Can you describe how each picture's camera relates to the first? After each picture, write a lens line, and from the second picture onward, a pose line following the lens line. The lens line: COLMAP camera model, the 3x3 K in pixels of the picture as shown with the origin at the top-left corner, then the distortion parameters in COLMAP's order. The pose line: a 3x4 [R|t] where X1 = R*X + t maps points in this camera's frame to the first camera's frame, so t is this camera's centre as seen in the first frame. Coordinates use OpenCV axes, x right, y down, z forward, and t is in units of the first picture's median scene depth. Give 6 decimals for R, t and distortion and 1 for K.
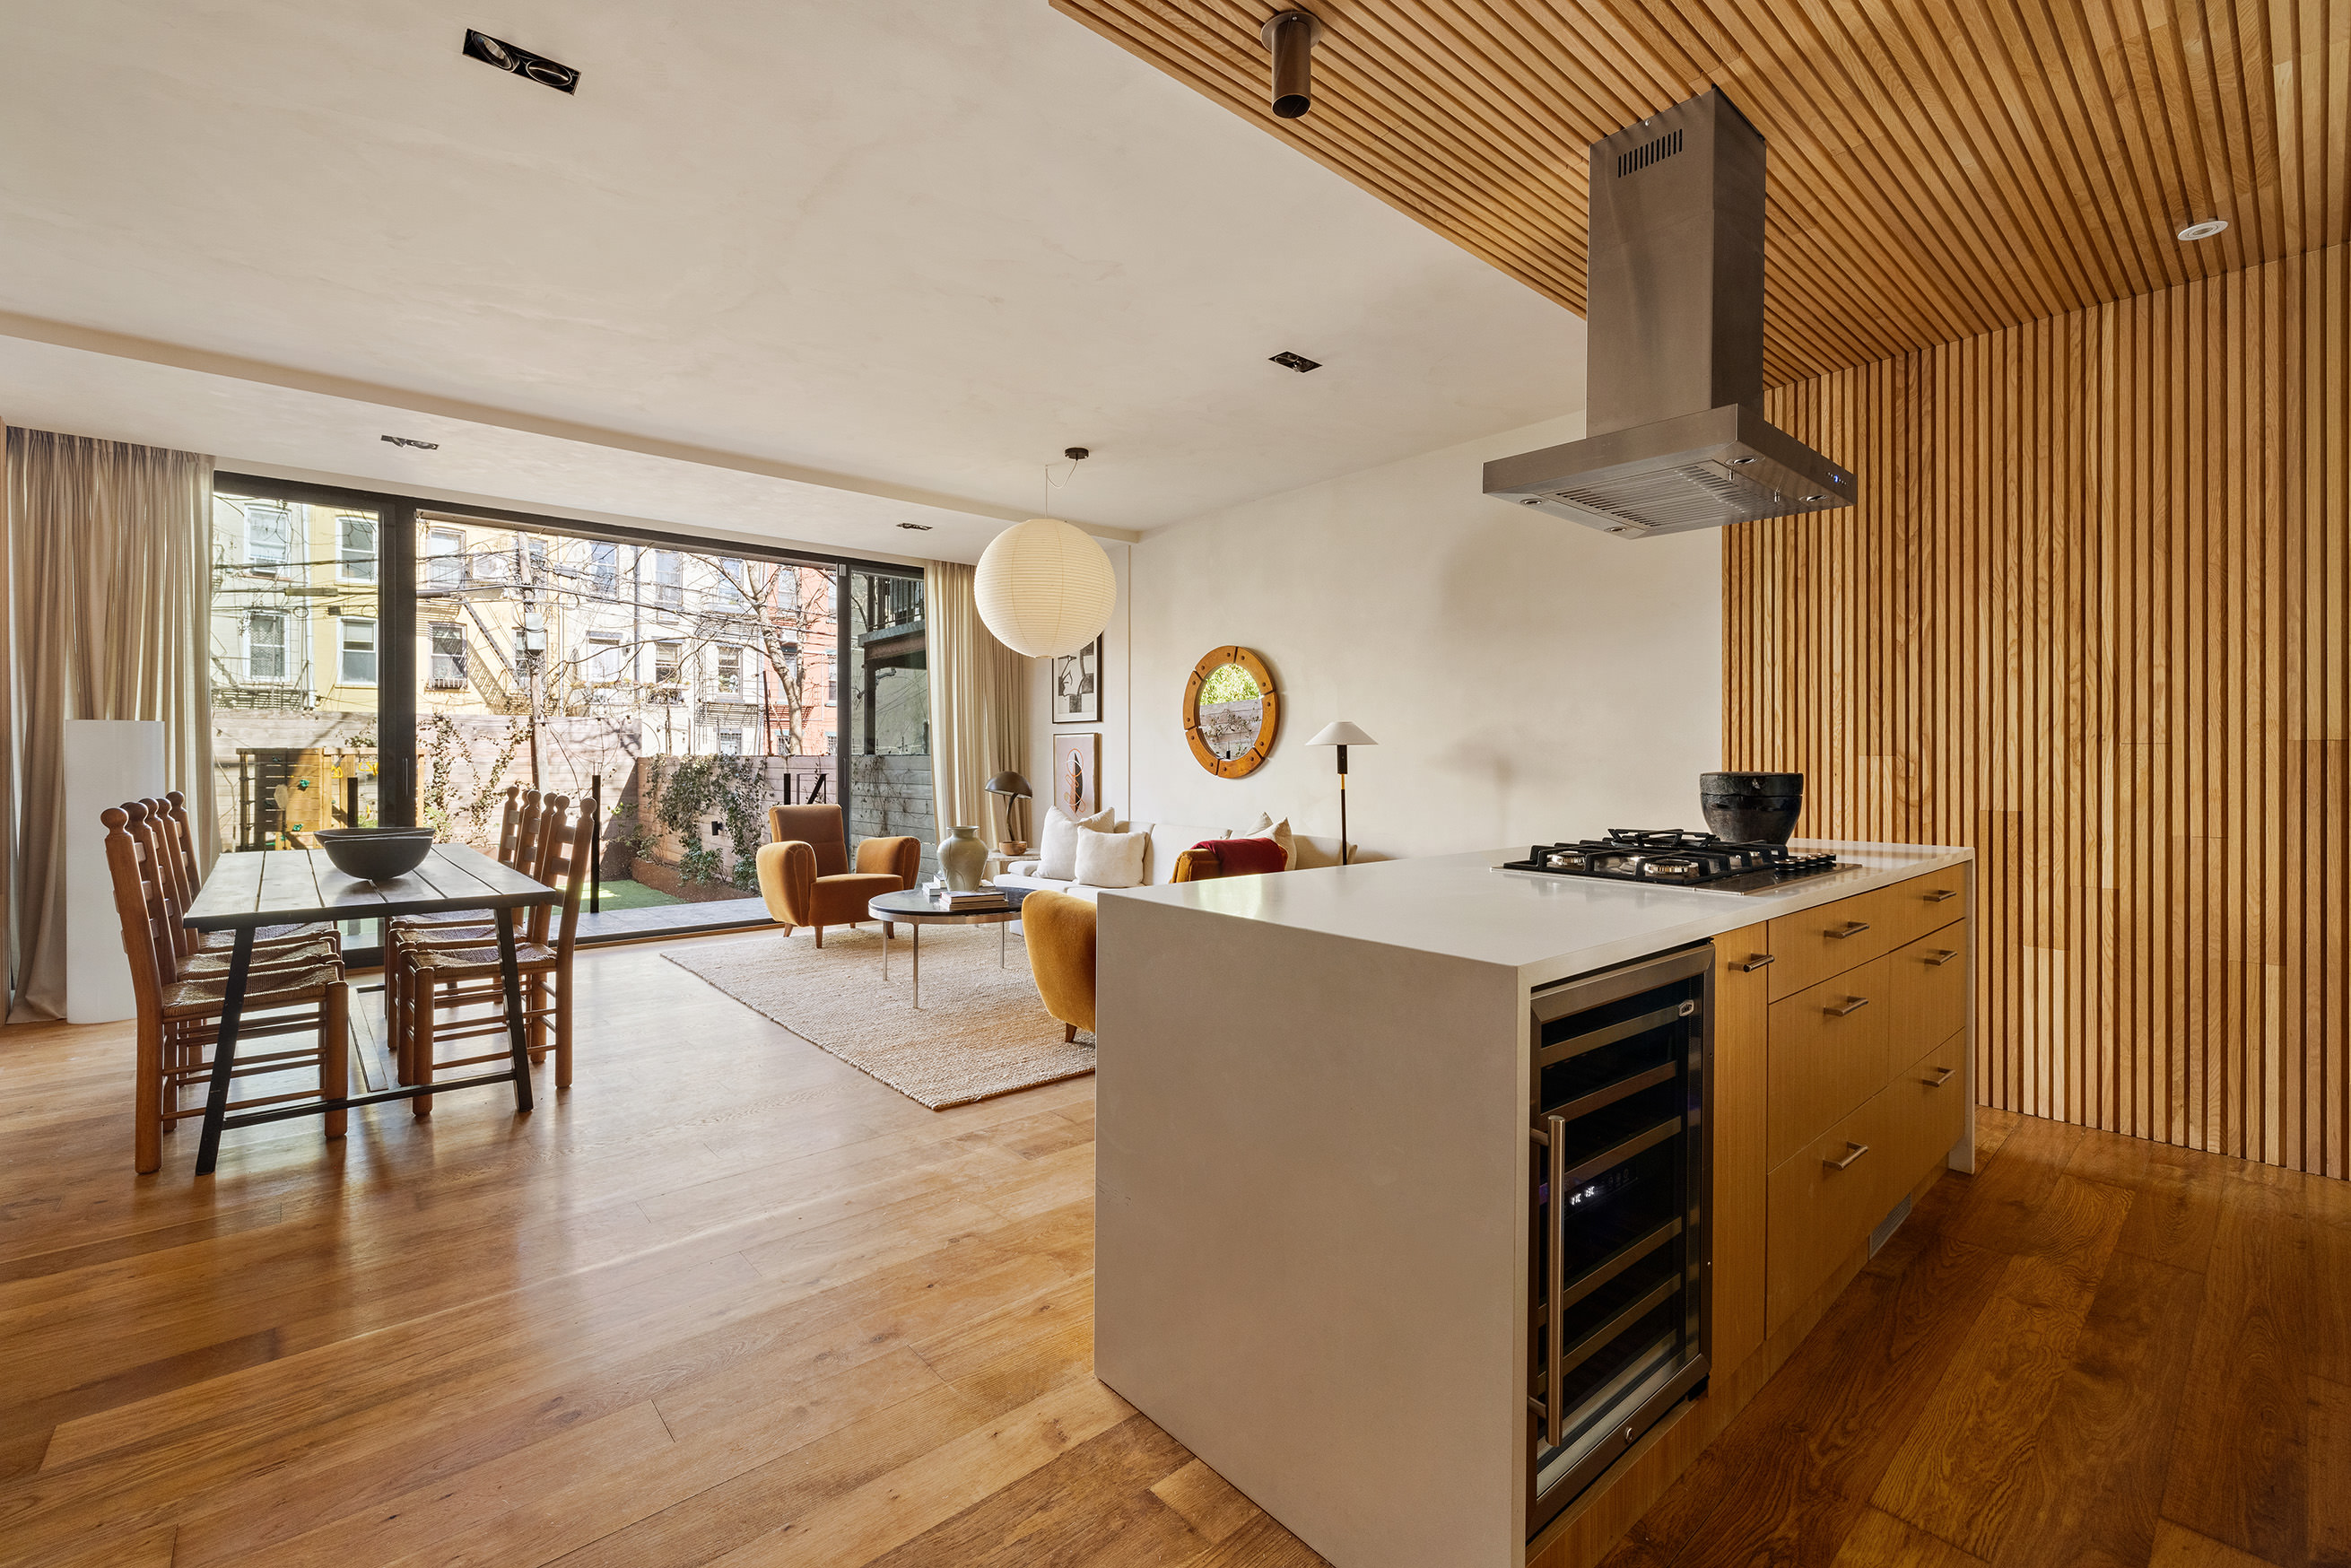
lens RADIAL K [[1005.8, 0, 1180.7], [0, 1005.8, 760.1], [0, 0, 1]] dist [0.000037, 0.000375]
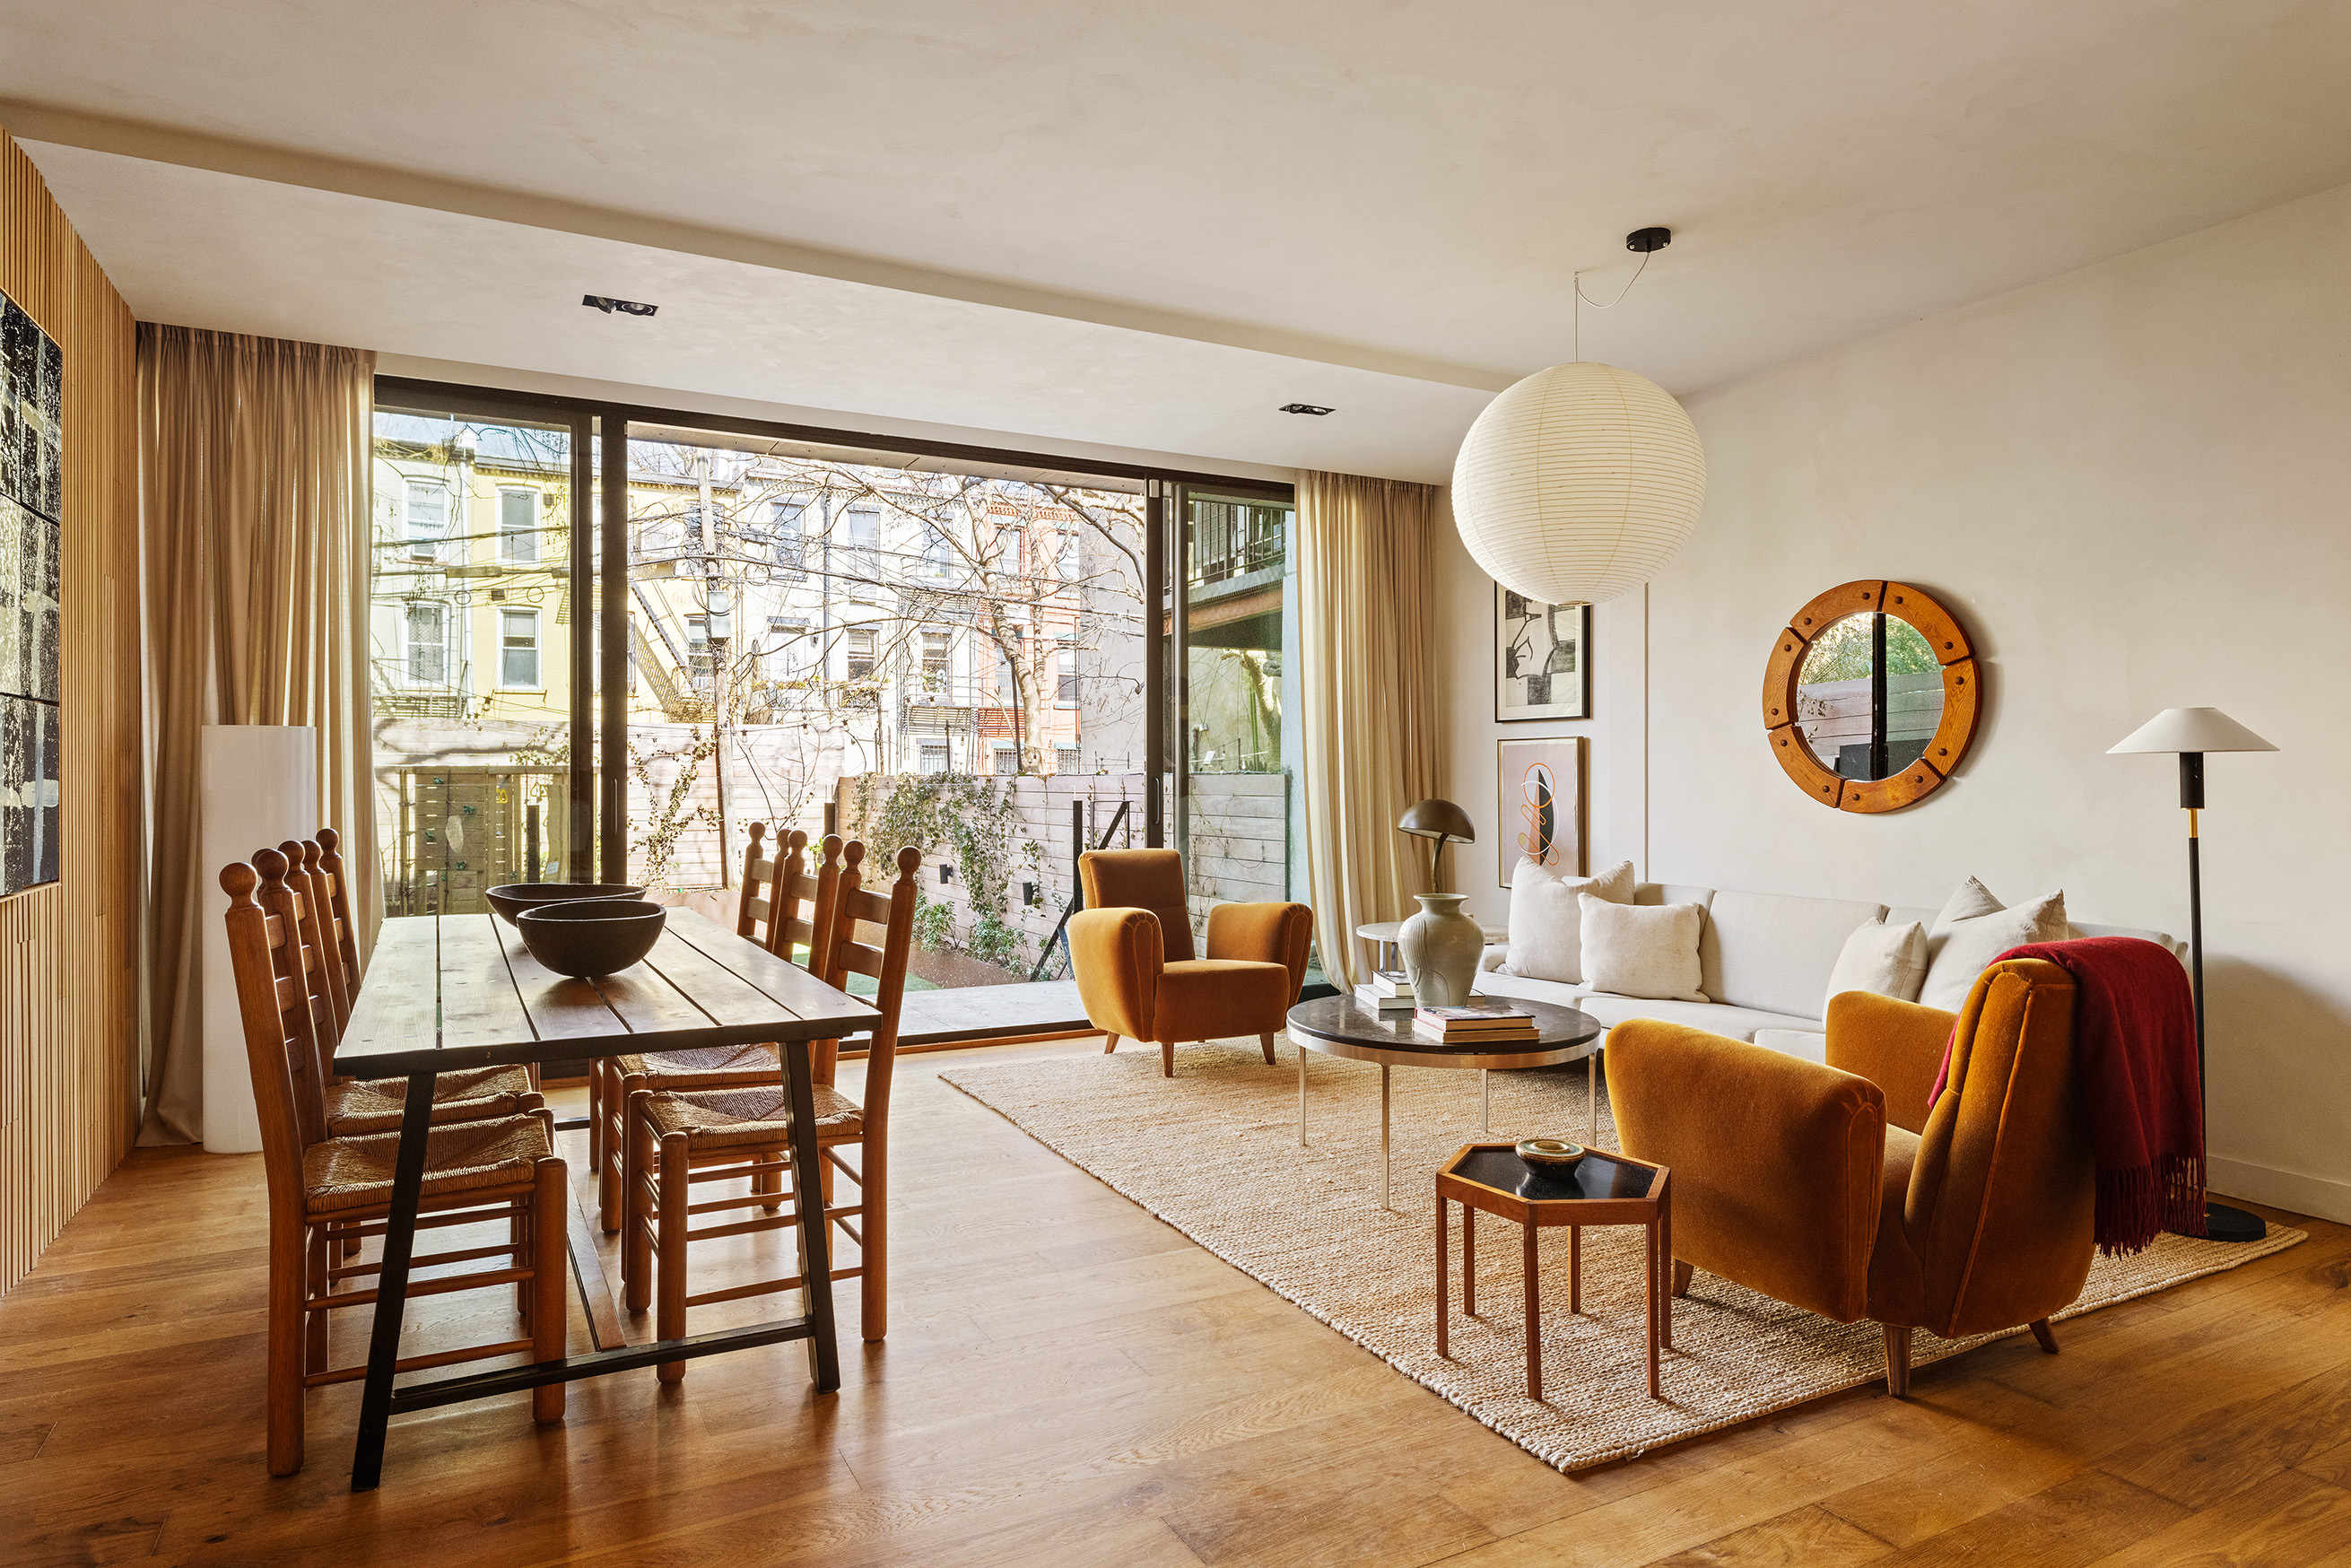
lens RADIAL K [[1378.2, 0, 1181.4], [0, 1378.2, 779.3], [0, 0, 1]] dist [0.000550, -0.000940]
pose [[0.972541, -0.000737, -0.232730, -0.167715], [0.000564, 1.000000, -0.000811, -0.000823], [0.232730, 0.000657, 0.972541, 0.173187]]
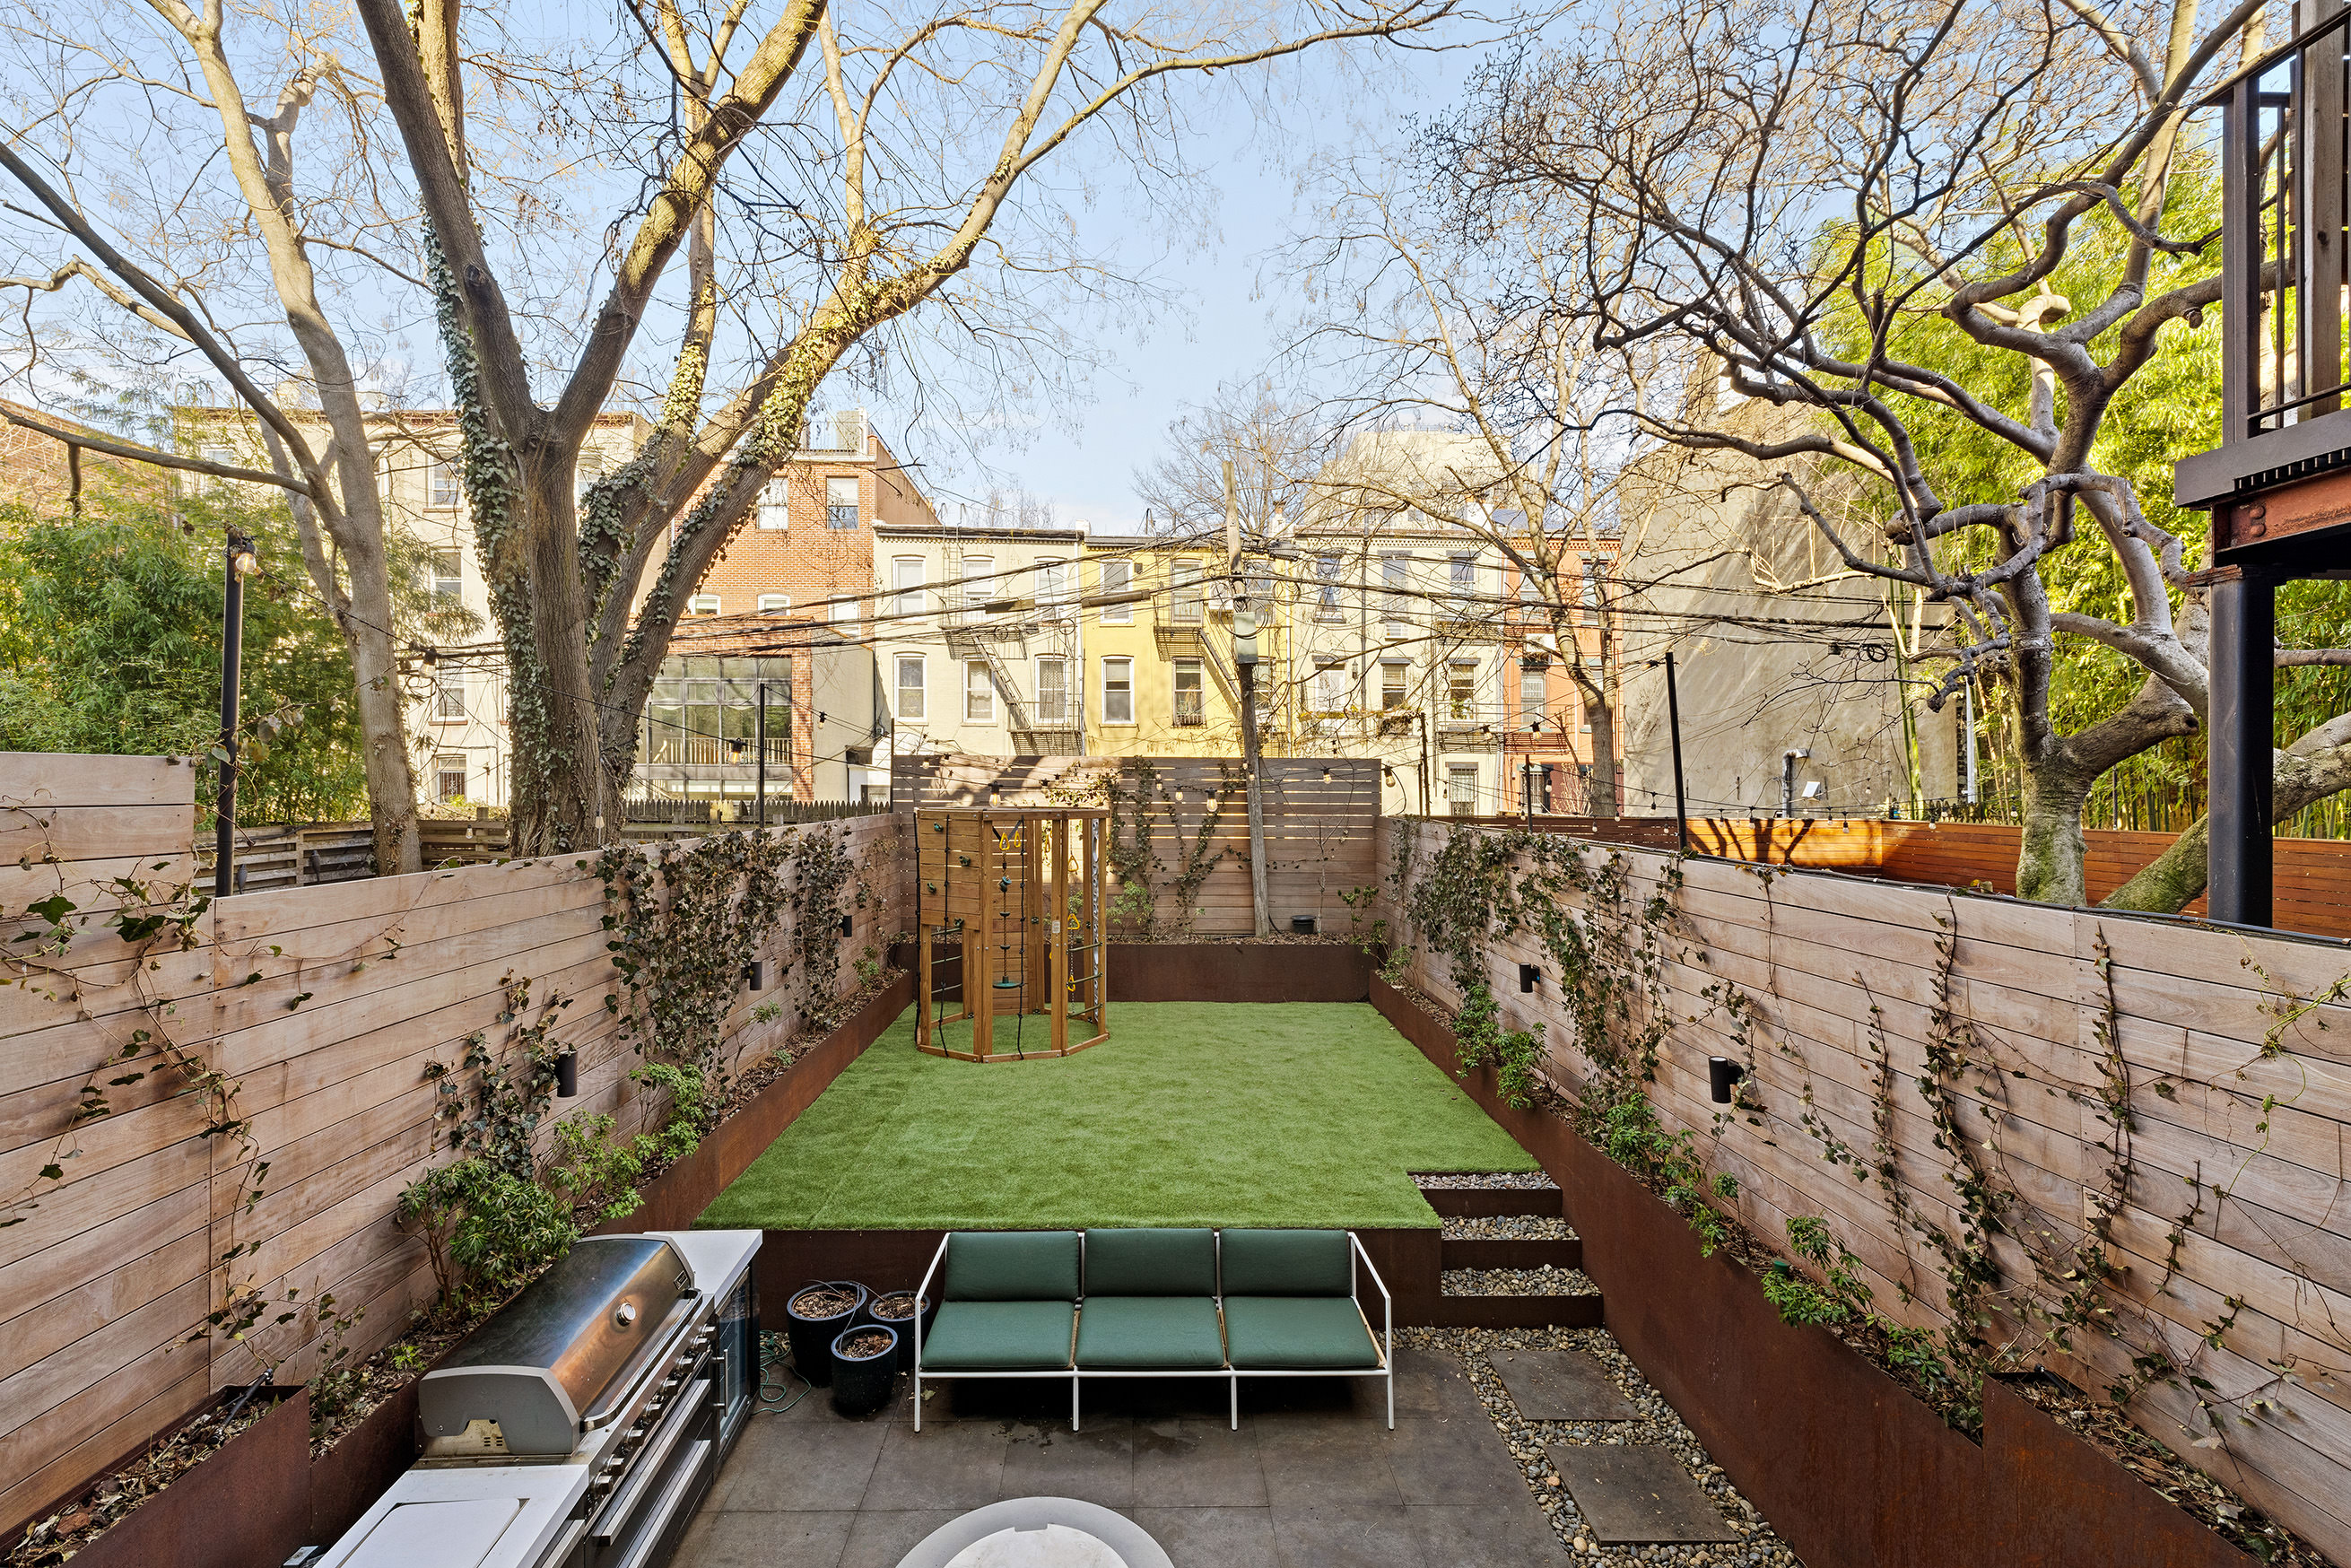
lens RADIAL K [[1005.8, 0, 1172.5], [0, 1005.8, 779.1], [0, 0, 1]] dist [0.000037, 0.000375]
pose [[0.781315, 0.001649, -0.624135, -0.794739], [-0.005426, 0.999977, -0.004150, -0.084500], [0.624114, 0.006629, 0.781305, 1.364313]]
